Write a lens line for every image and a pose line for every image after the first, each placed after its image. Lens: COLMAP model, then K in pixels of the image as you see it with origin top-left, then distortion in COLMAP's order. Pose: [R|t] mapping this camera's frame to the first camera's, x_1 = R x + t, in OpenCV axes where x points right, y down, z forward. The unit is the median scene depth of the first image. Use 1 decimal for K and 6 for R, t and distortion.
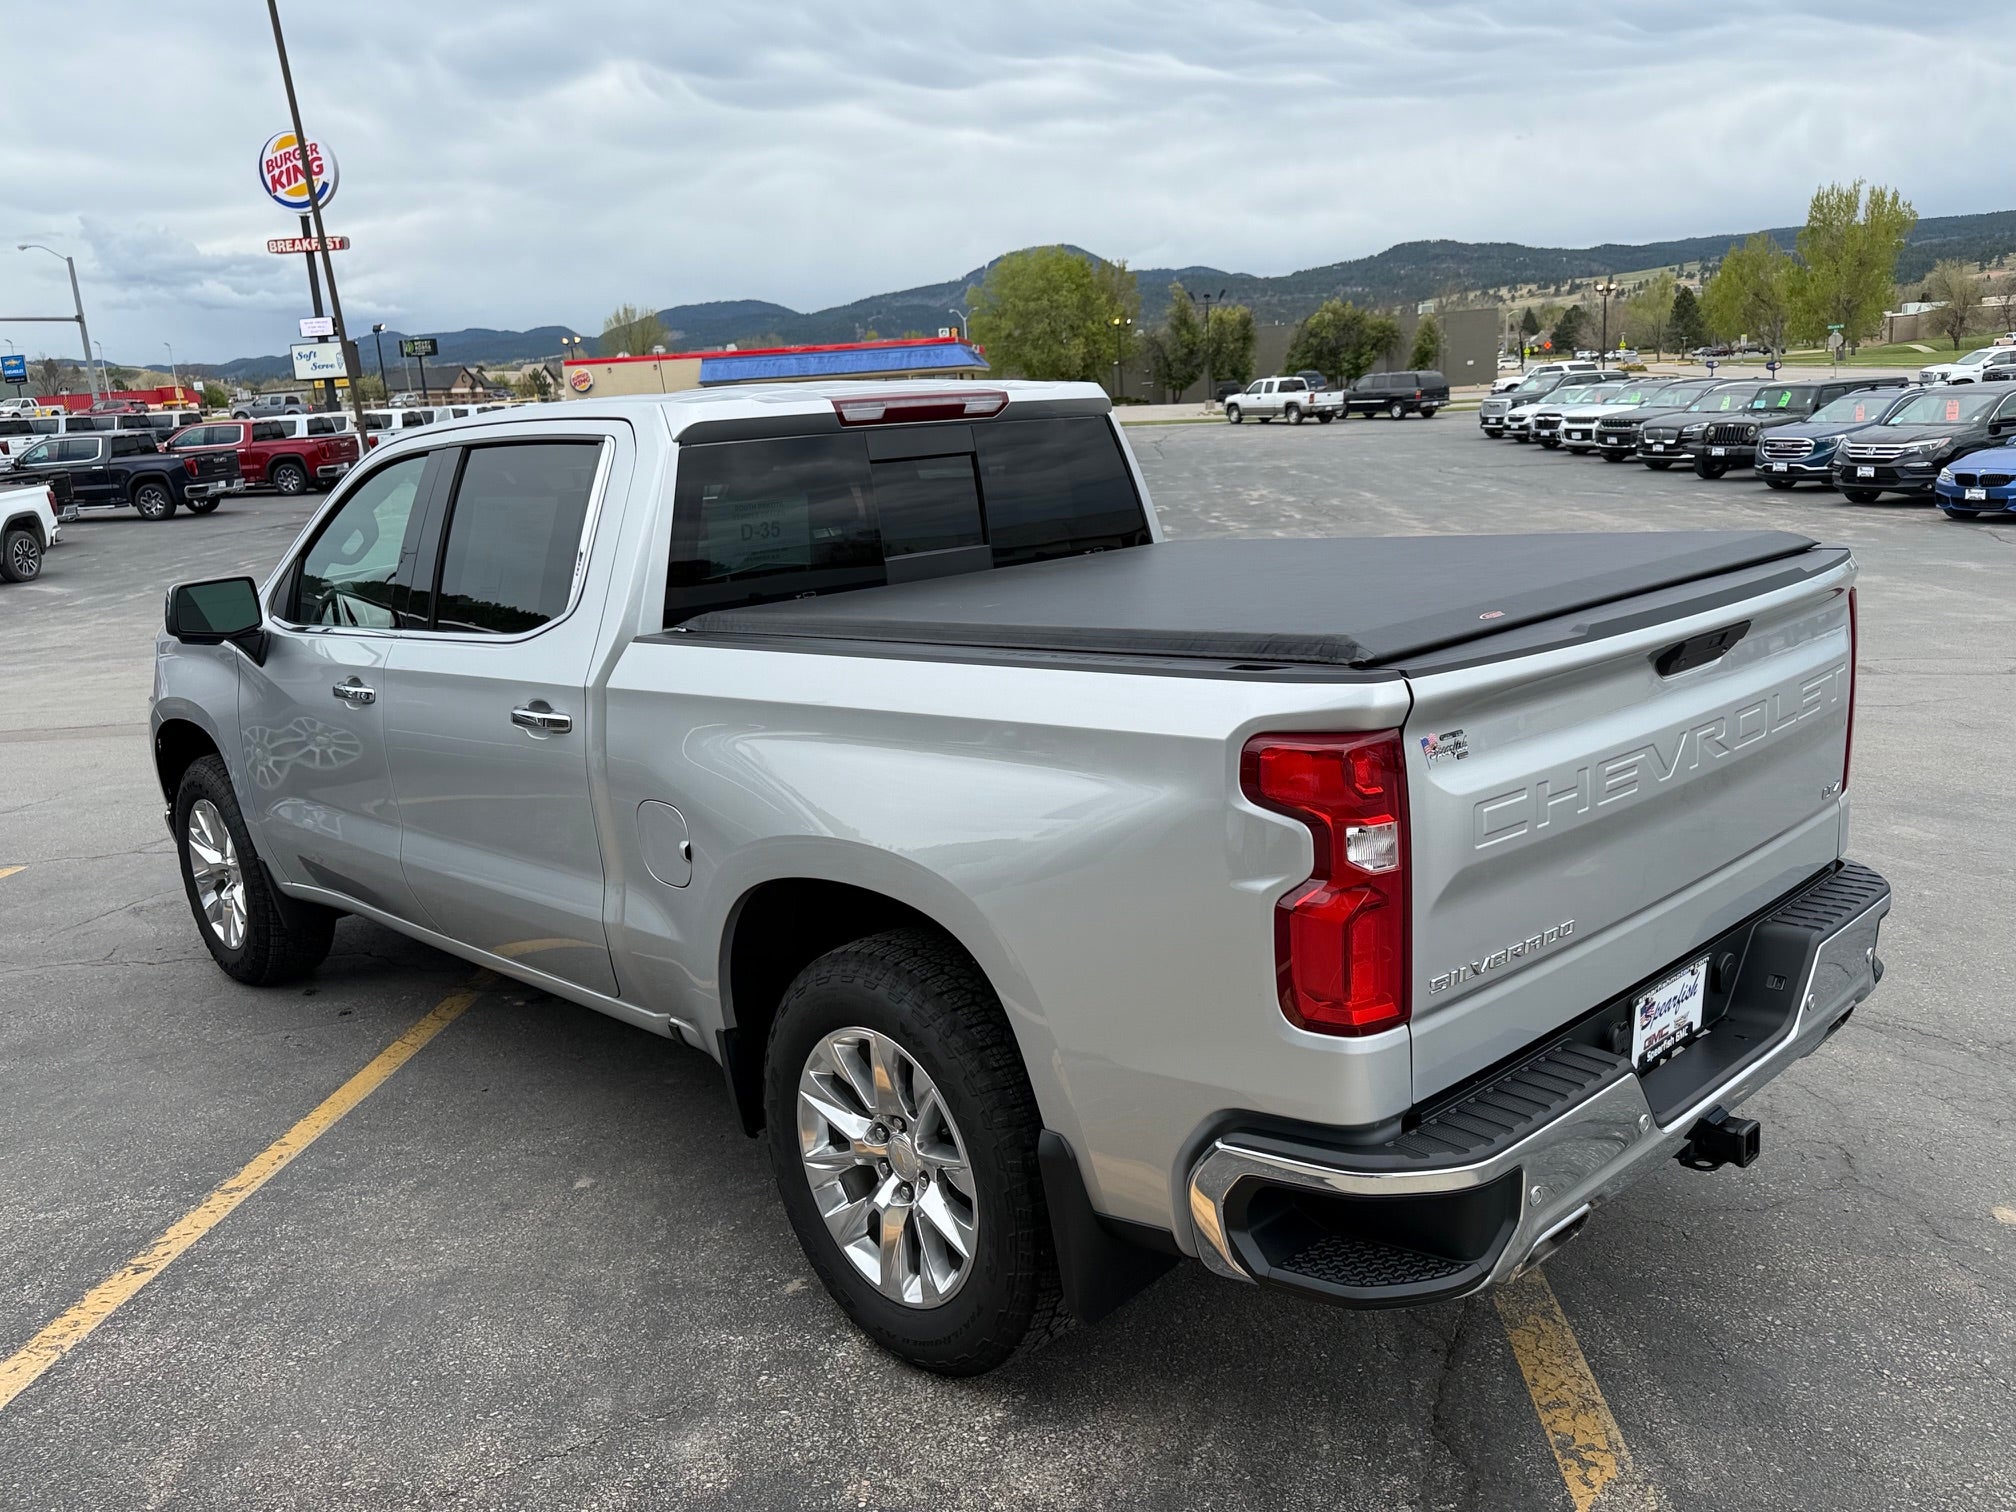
lens RADIAL K [[1600.5, 0, 996.4], [0, 1600.5, 759.2], [0, 0, 1]] dist [0.118566, -0.220892]
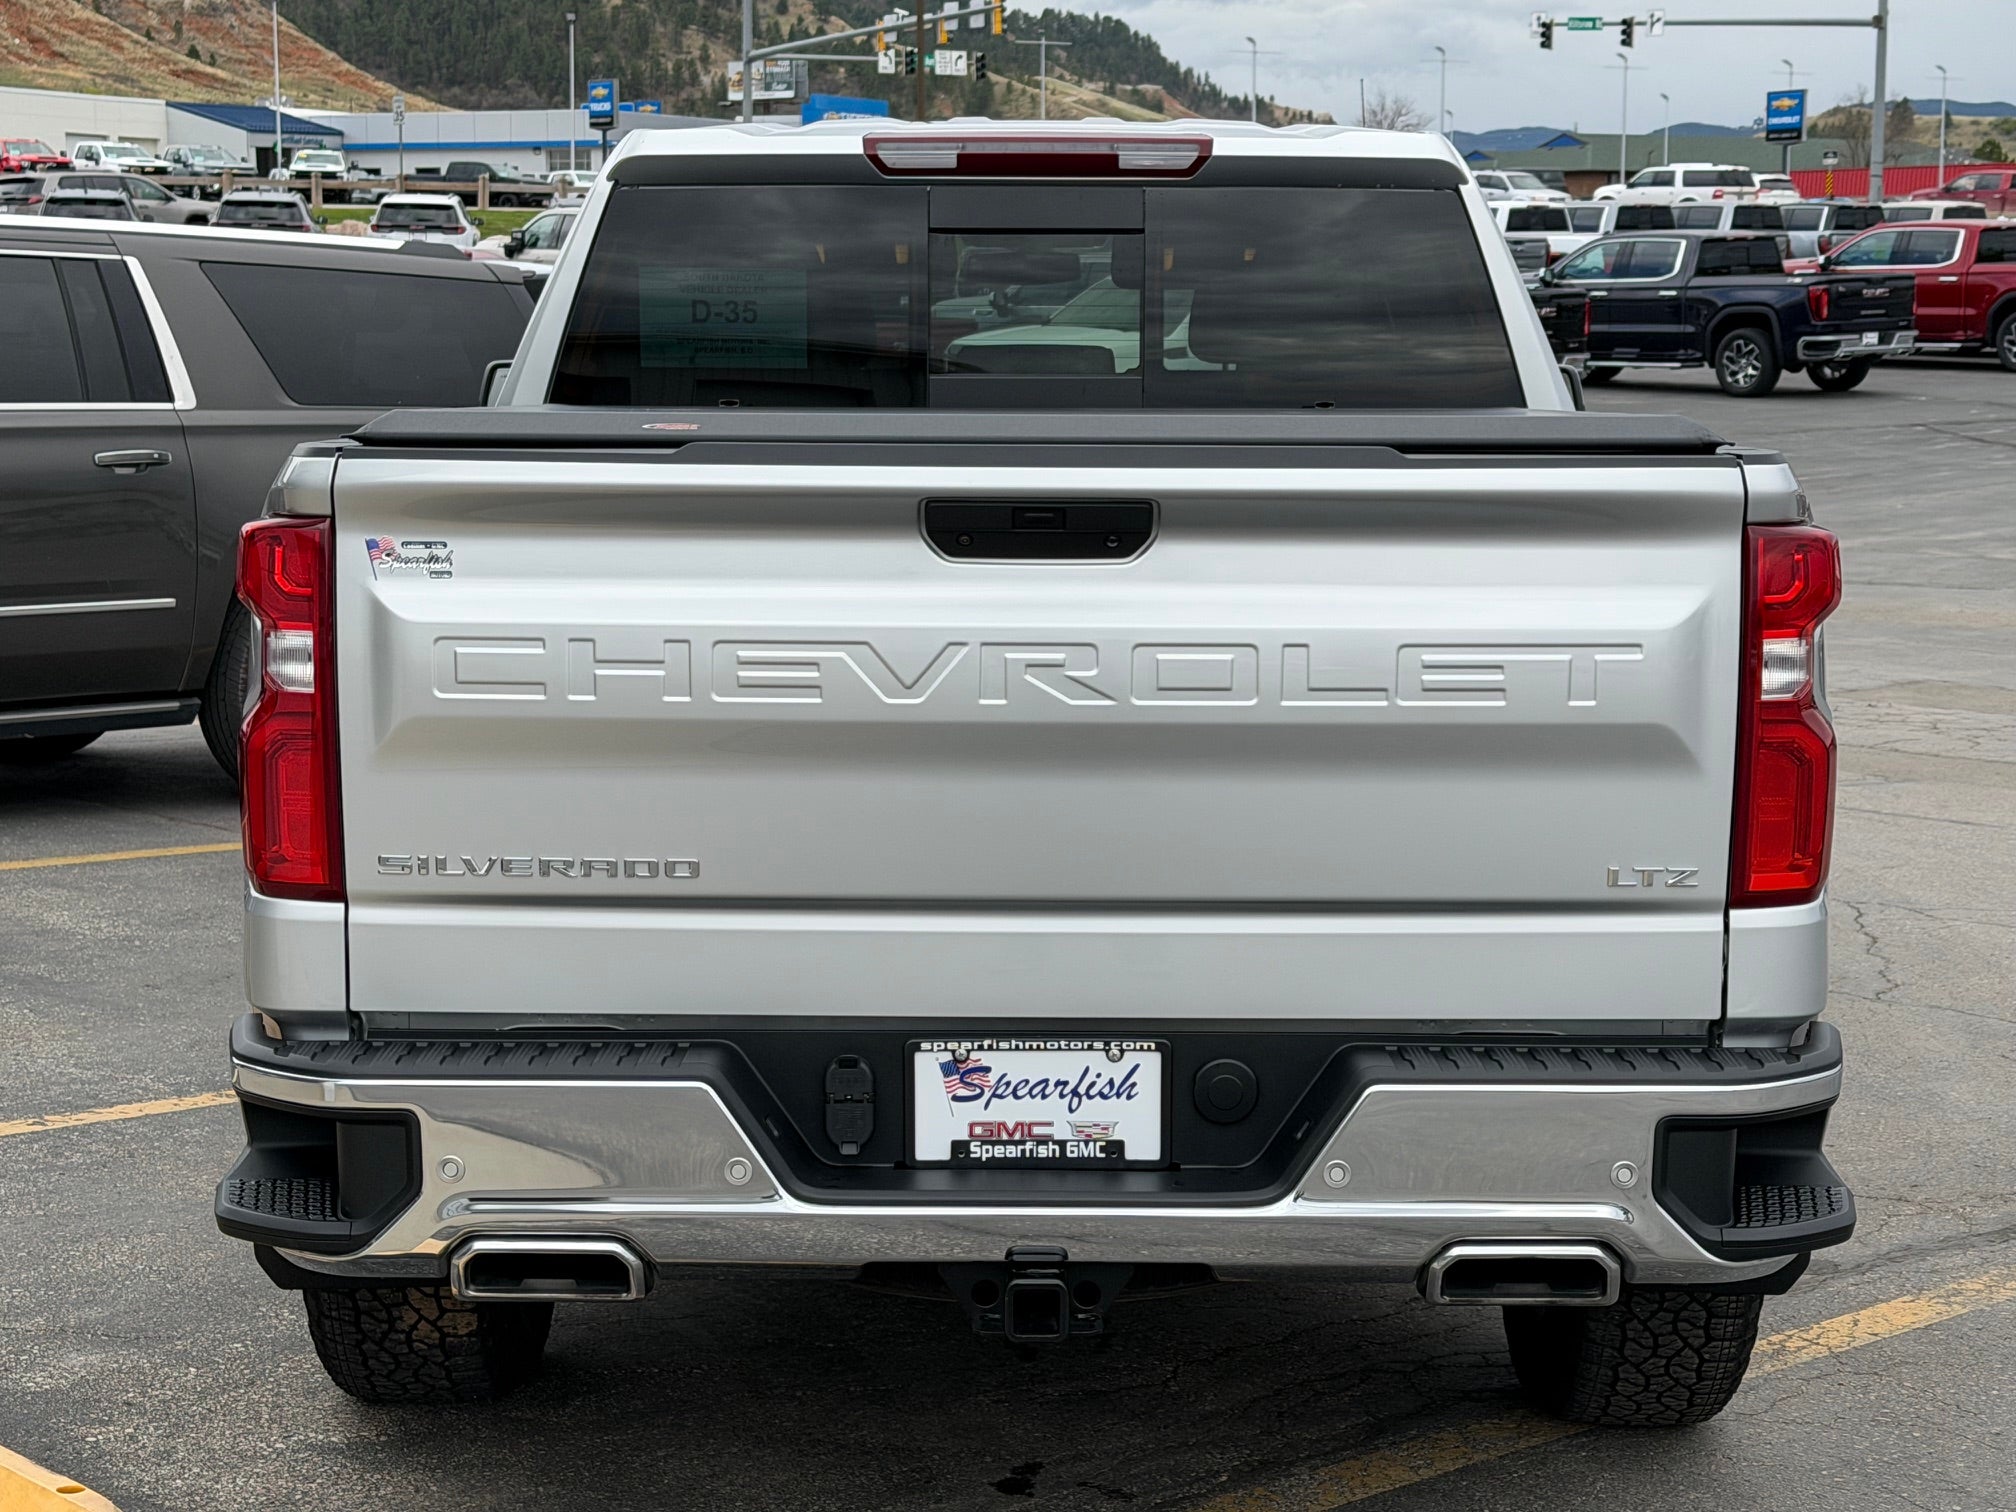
lens RADIAL K [[3449.0, 0, 1008.0], [0, 3449.0, 756.0], [0, 0, 1]] dist [0.137030, 0.064645]
pose [[0.722911, 0.153093, -0.673767, 0.083694], [-0.193568, 0.980969, 0.015208, 0.000283], [0.663273, 0.119426, 0.738788, -0.002296]]
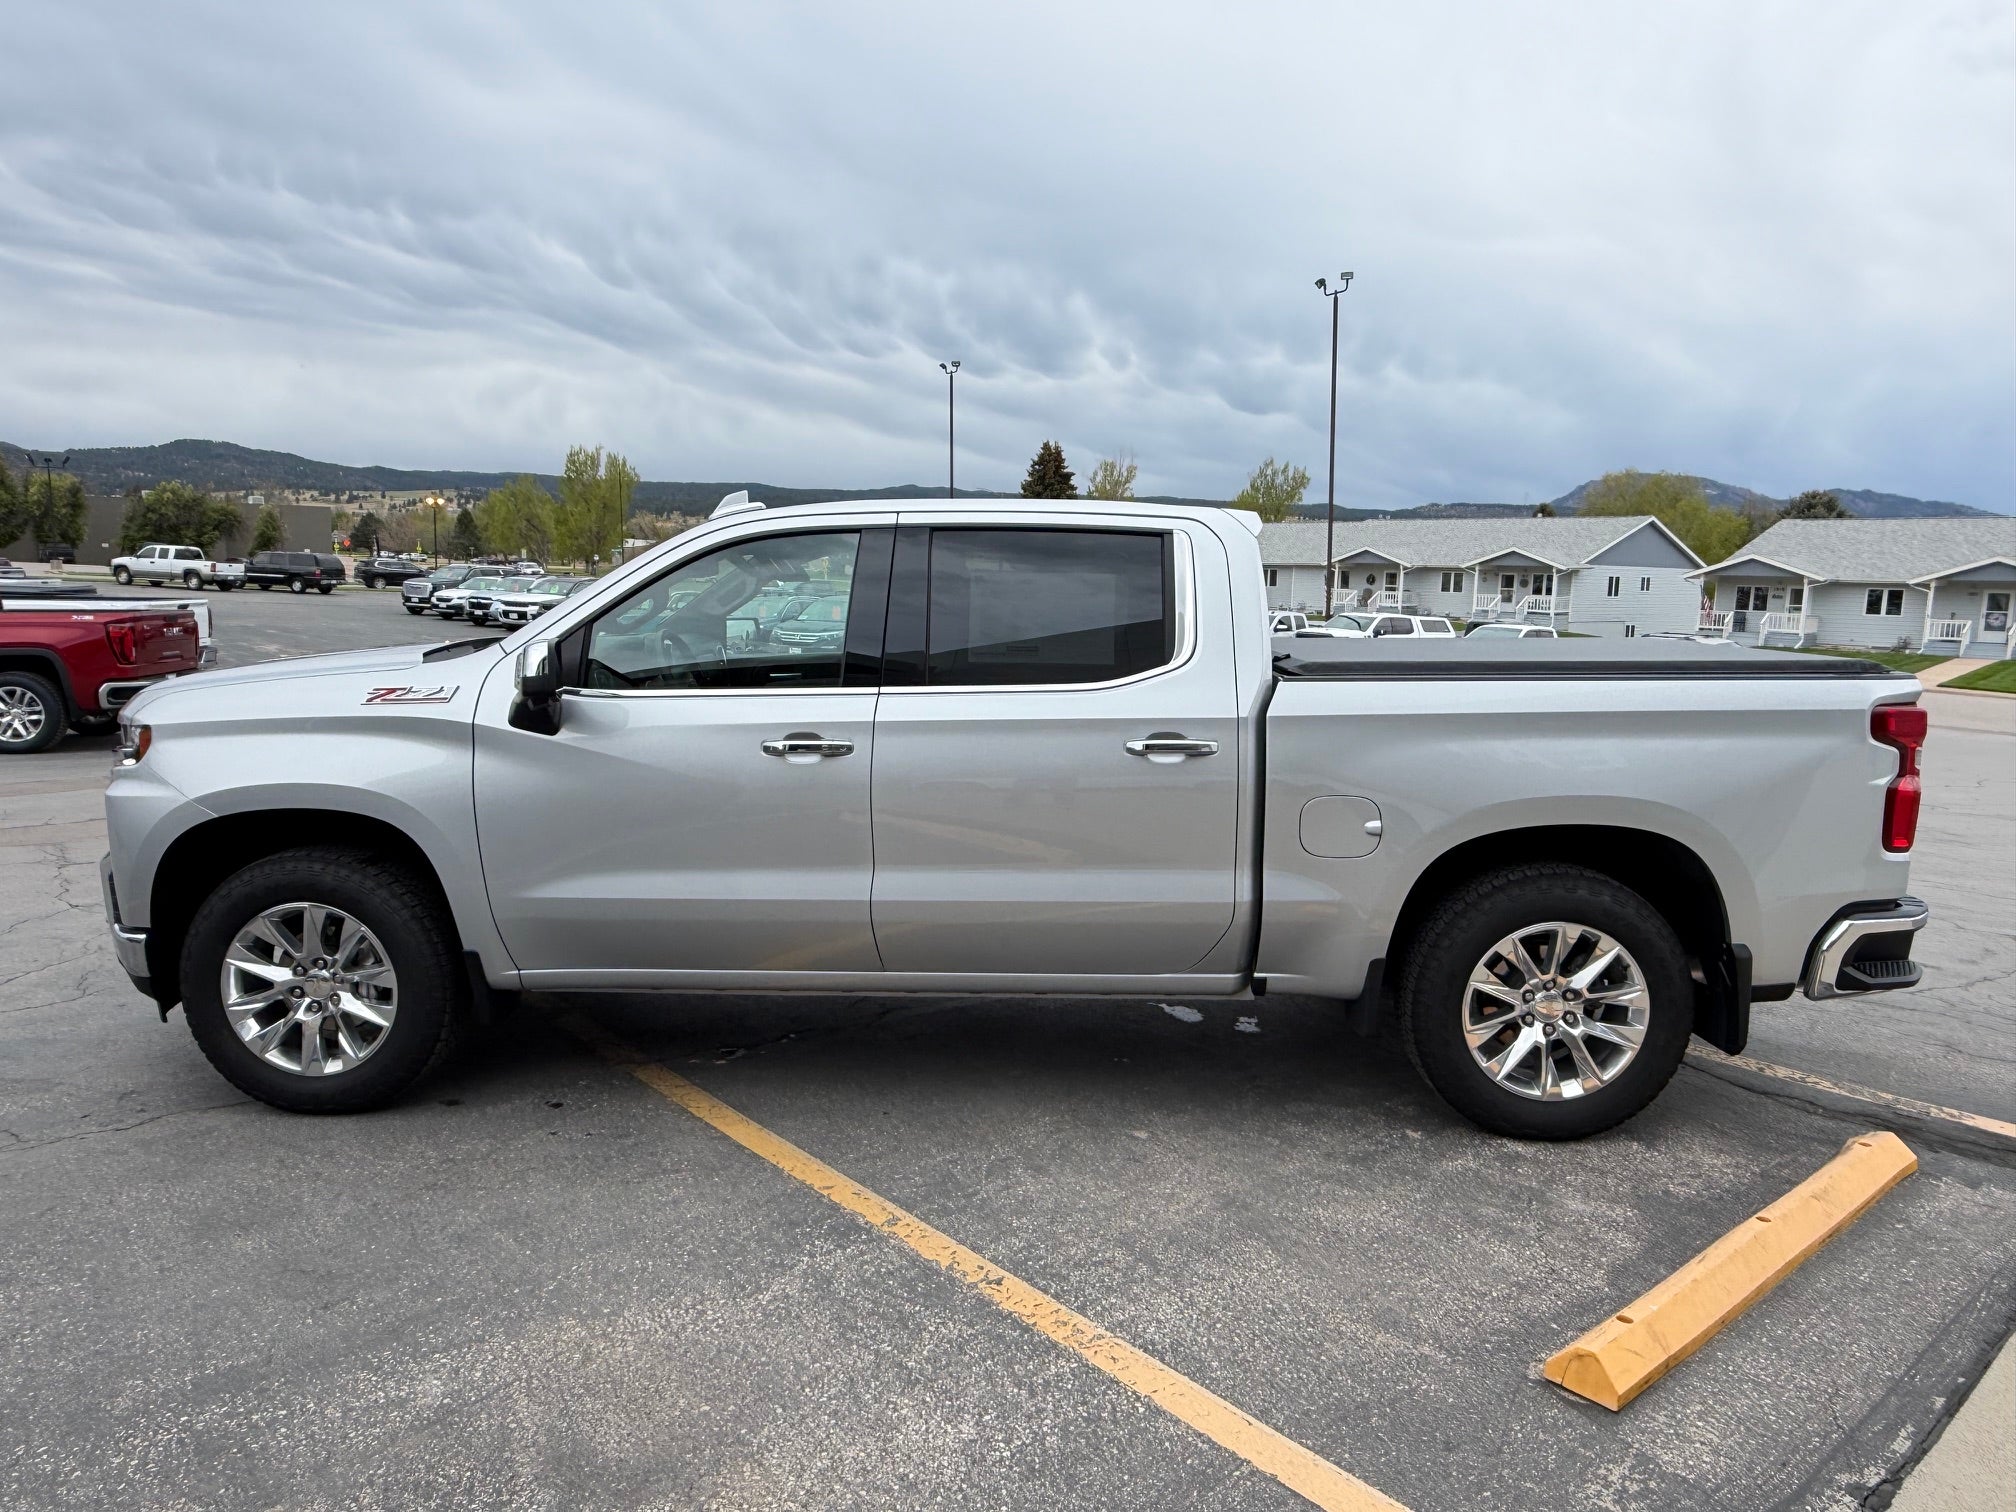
lens RADIAL K [[1319.1, 0, 1005.5], [0, 1319.1, 745.3], [0, 0, 1]] dist [0.003529, -0.000410]
pose [[0.710227, -0.009137, 0.703913, -0.089061], [0.083159, 0.994004, -0.071002, 0.002838], [-0.699043, 0.108965, 0.706729, 0.029292]]
